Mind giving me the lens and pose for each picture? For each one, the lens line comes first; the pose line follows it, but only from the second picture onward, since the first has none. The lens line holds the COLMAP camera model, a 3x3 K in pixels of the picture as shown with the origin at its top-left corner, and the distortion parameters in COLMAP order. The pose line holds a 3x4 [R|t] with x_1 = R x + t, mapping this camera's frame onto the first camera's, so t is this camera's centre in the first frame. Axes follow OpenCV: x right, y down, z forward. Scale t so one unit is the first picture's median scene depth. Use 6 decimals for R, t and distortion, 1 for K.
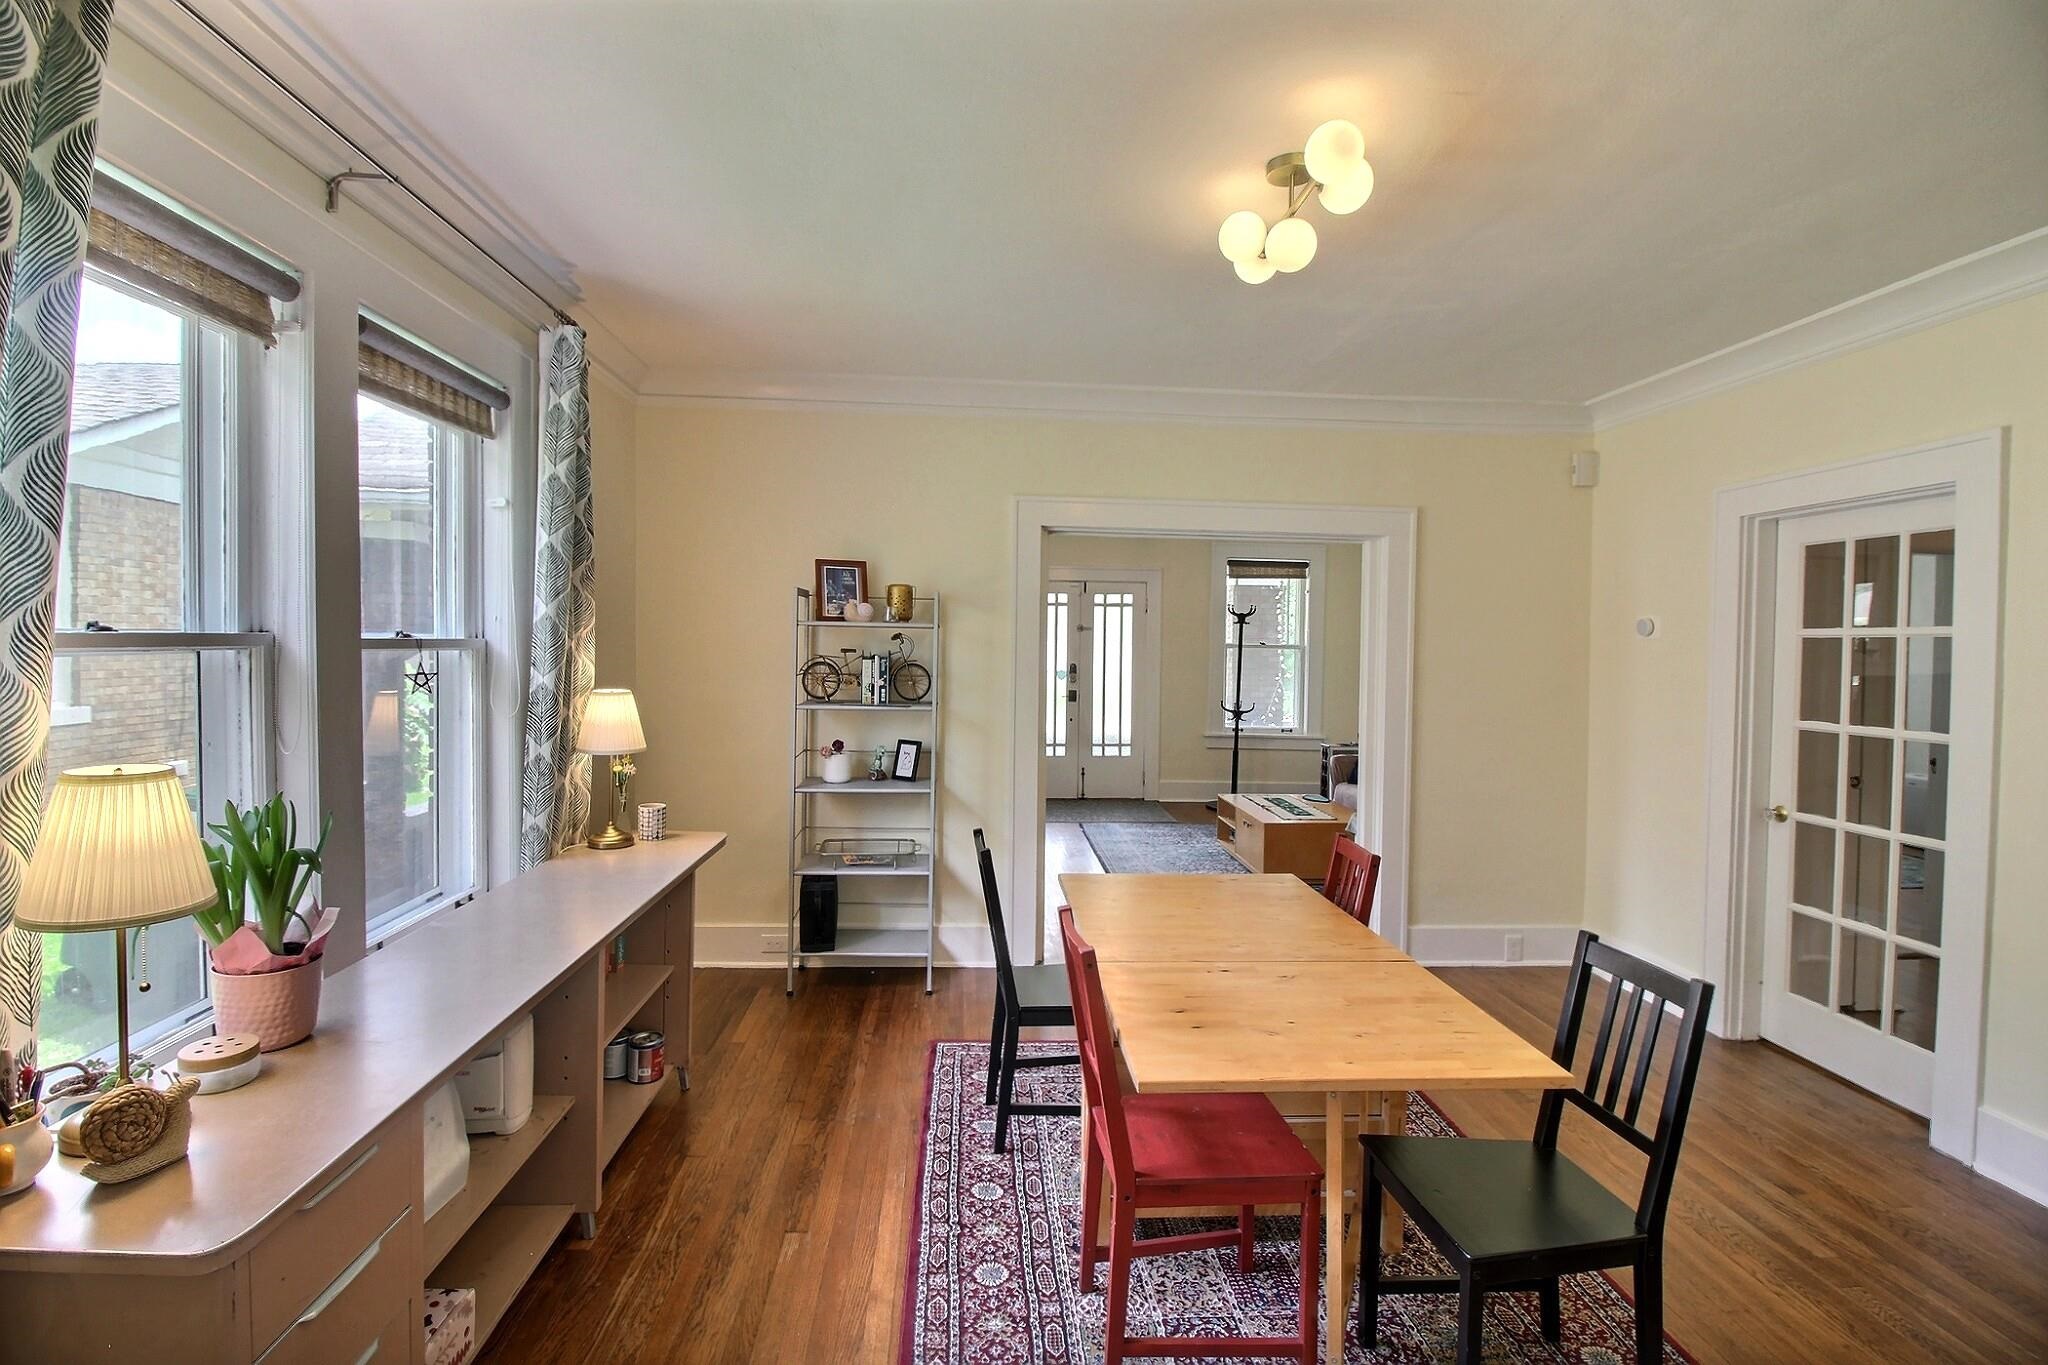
lens RADIAL K [[940.0, 0, 1019.6], [0, 940.0, 663.7], [0, 0, 1]] dist [0.002767, -0.018693]
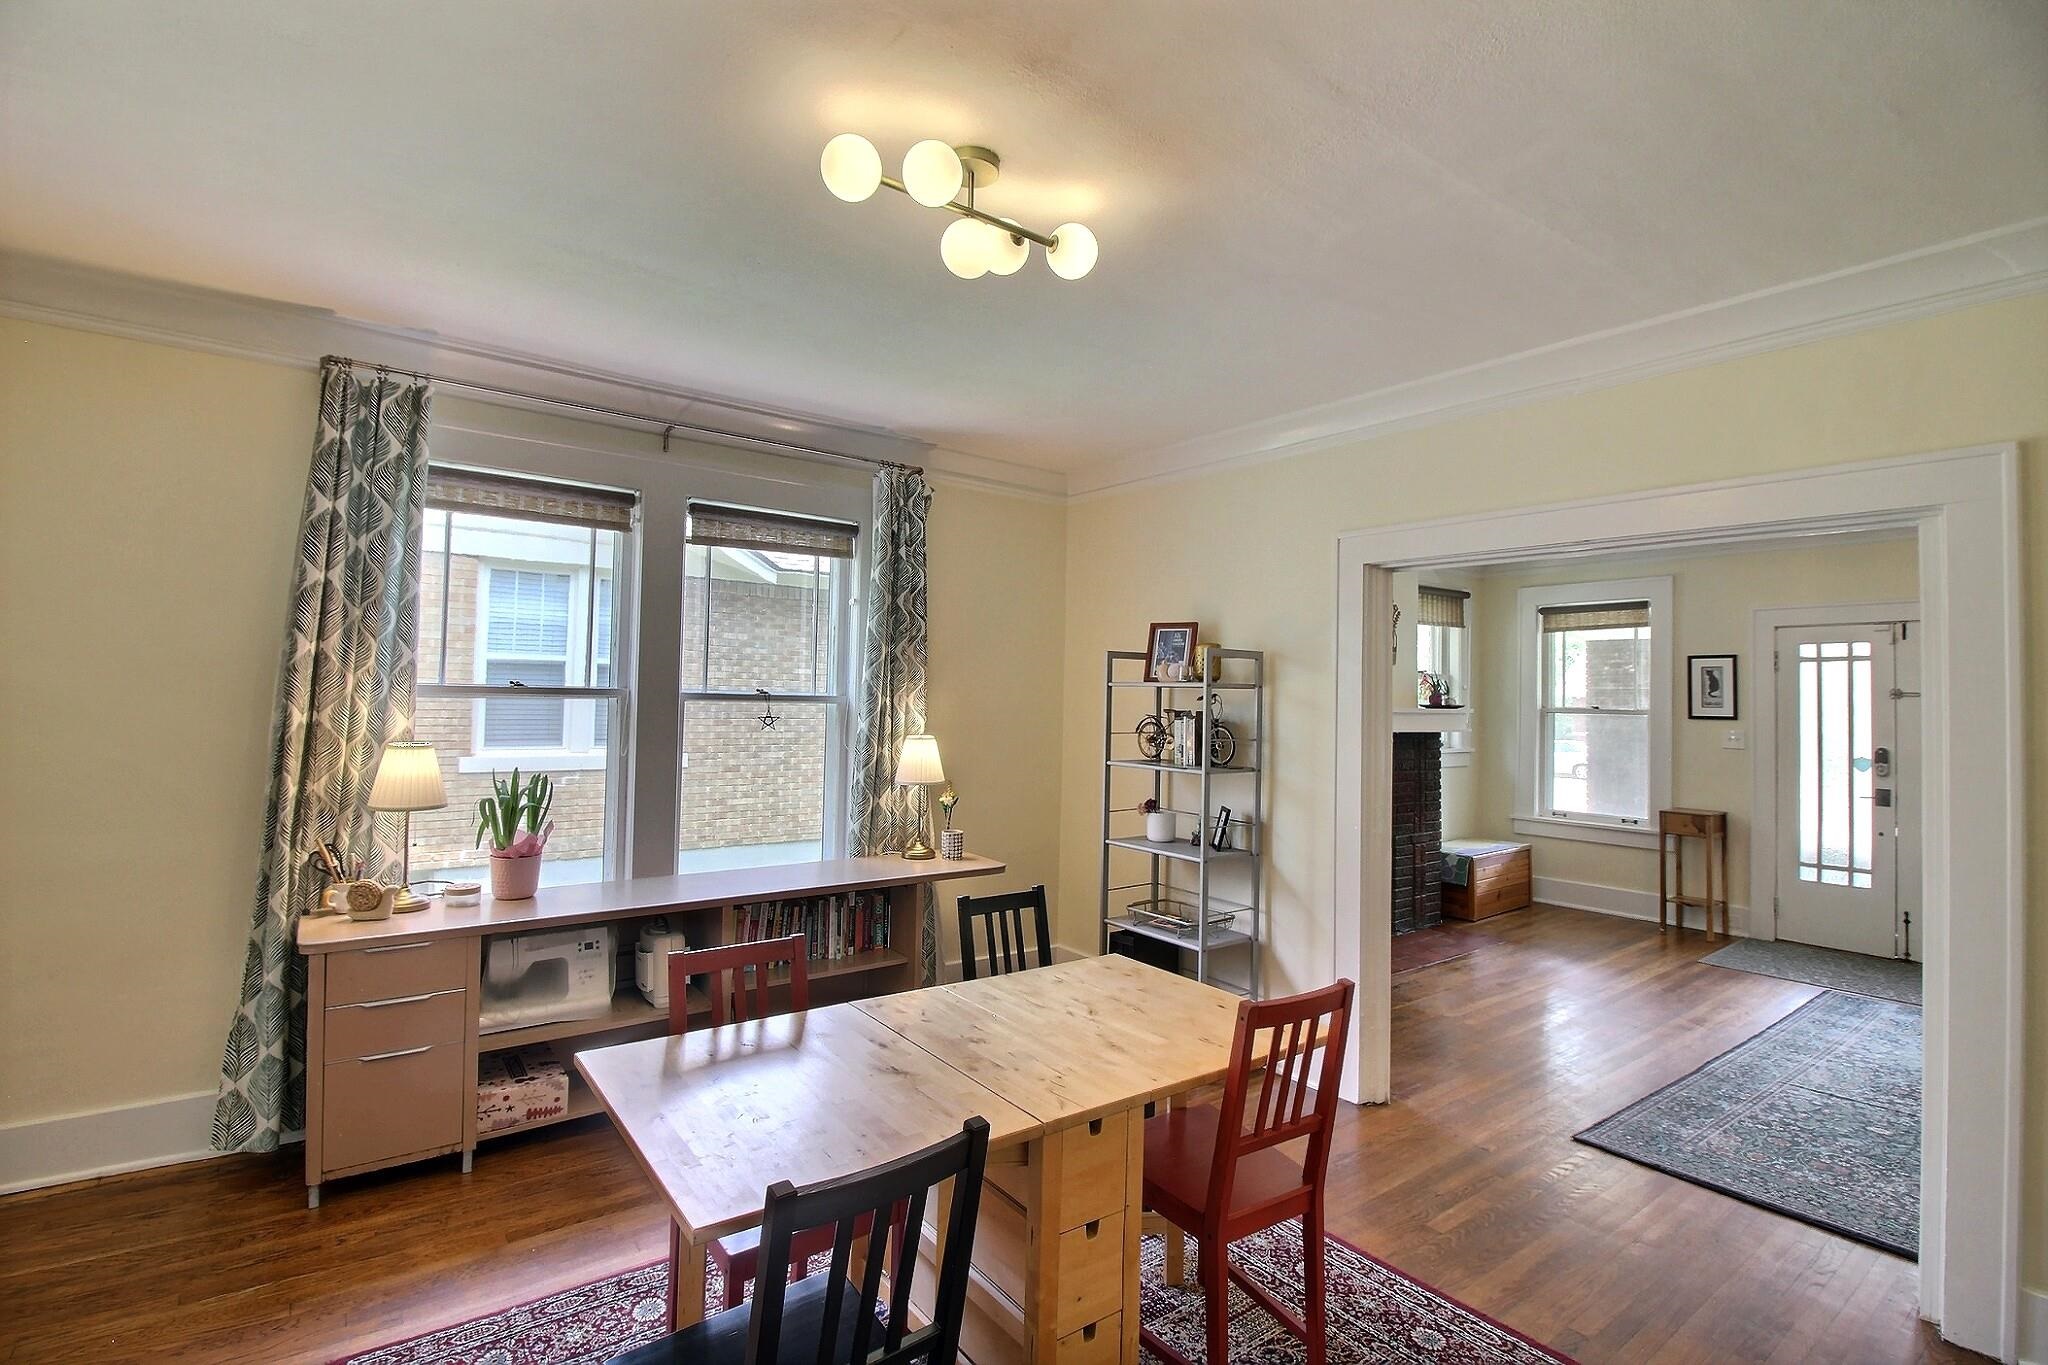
lens RADIAL K [[940.0, 0, 1019.6], [0, 940.0, 663.7], [0, 0, 1]] dist [0.002767, -0.018693]
pose [[0.554433, -0.032259, -0.831603, 0.566558], [-0.033766, 0.997554, -0.061208, 0.002485], [0.831543, 0.062016, 0.551988, 0.301650]]
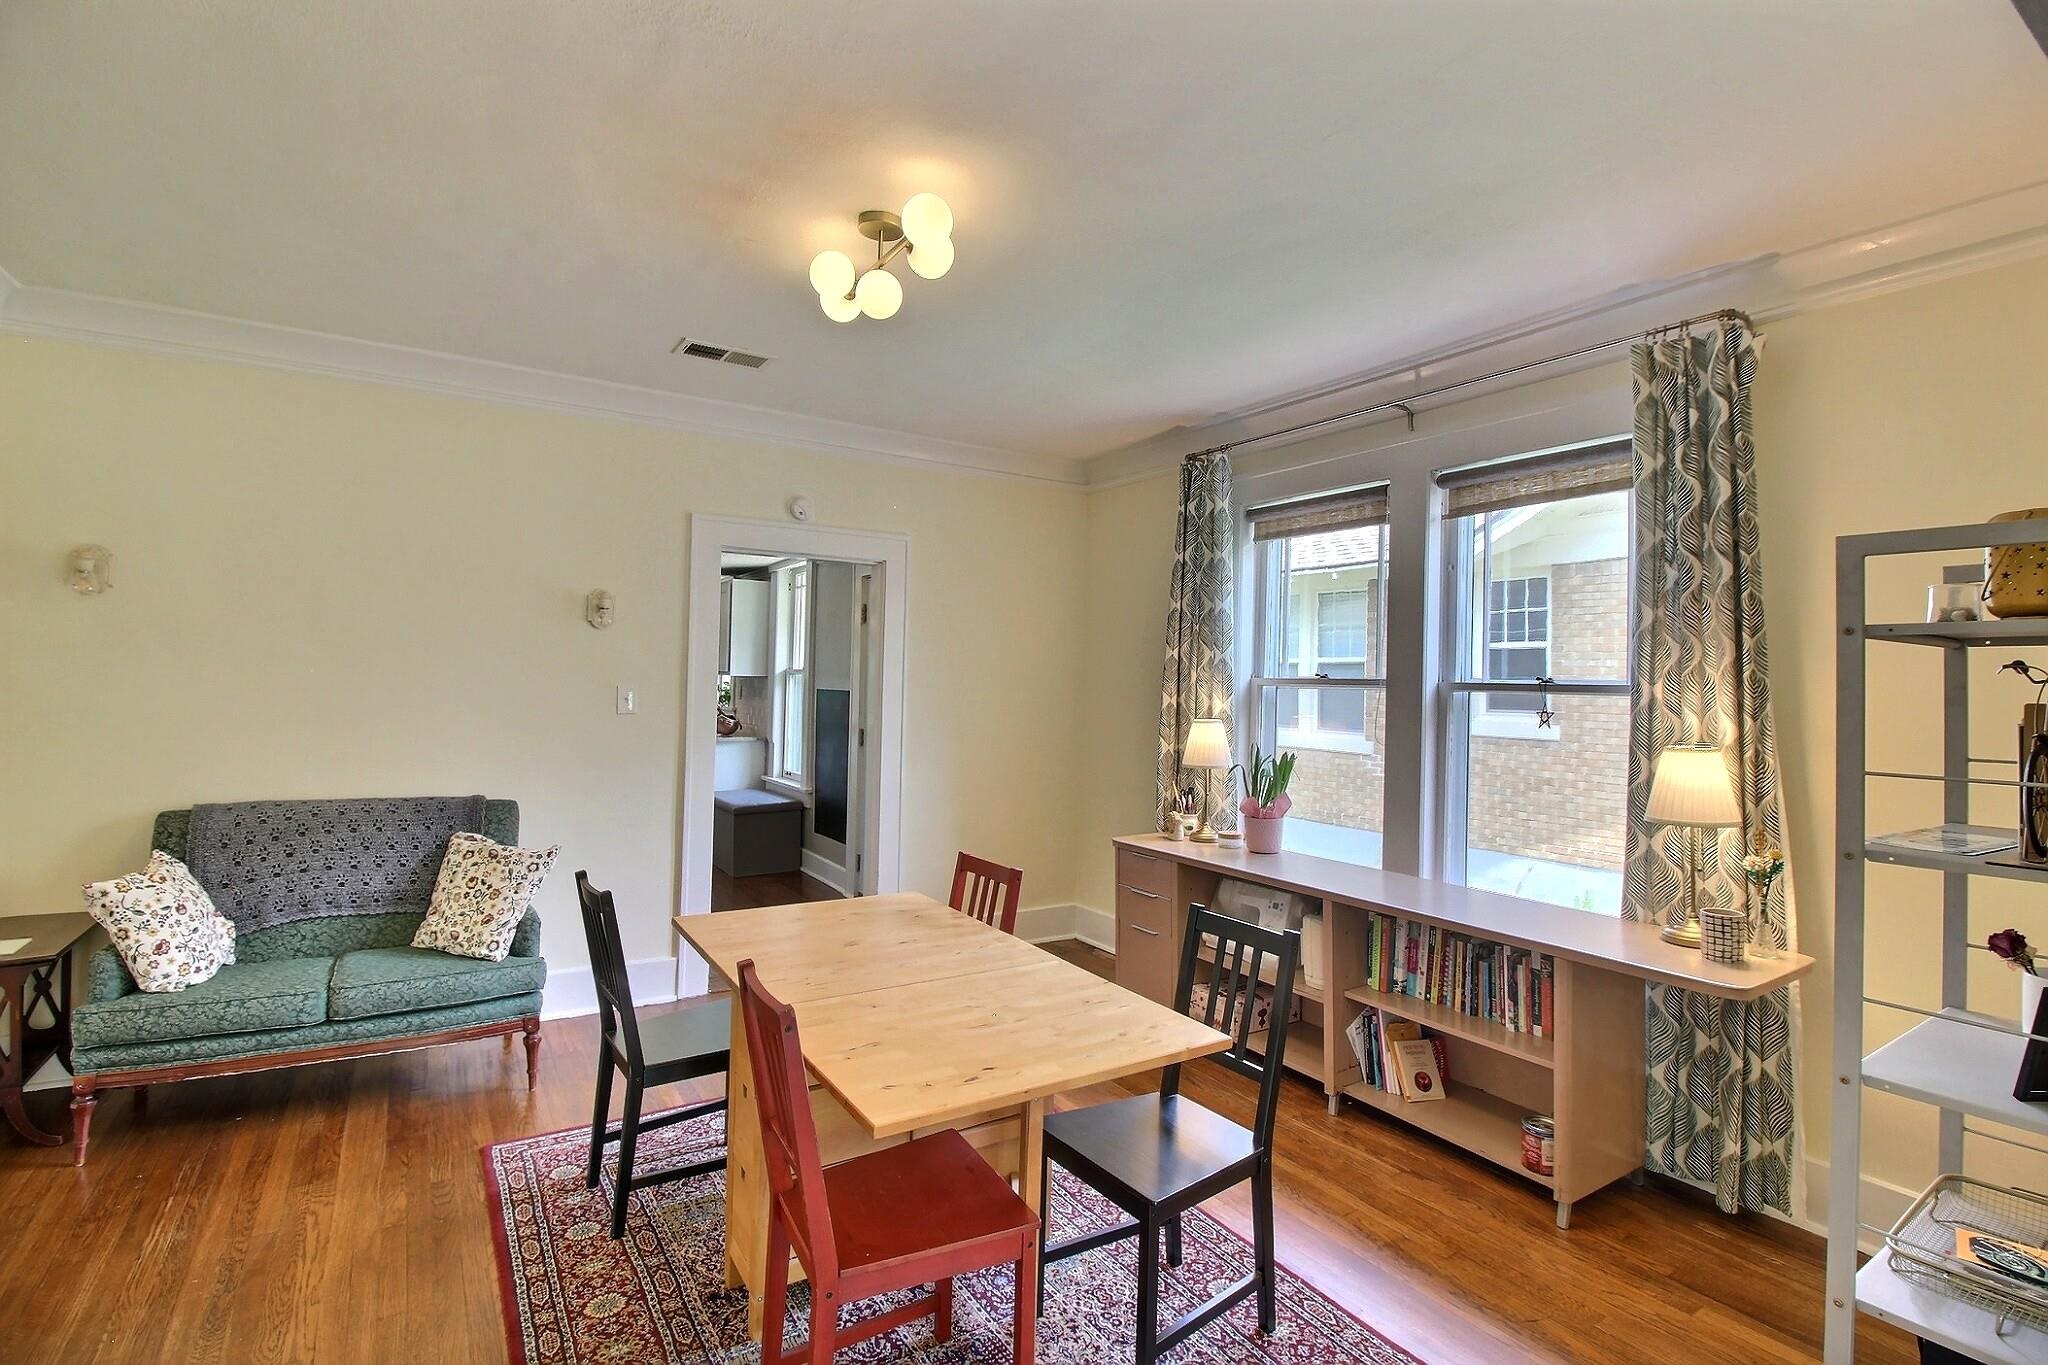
lens RADIAL K [[945.5, 0, 1019.2], [0, 945.5, 672.6], [0, 0, 1]] dist [0.000237, -0.012909]
pose [[-0.872425, -0.035372, -0.487467, 0.357719], [-0.044006, 0.999012, 0.006267, -0.012266], [0.486763, 0.026918, -0.873119, 1.106256]]
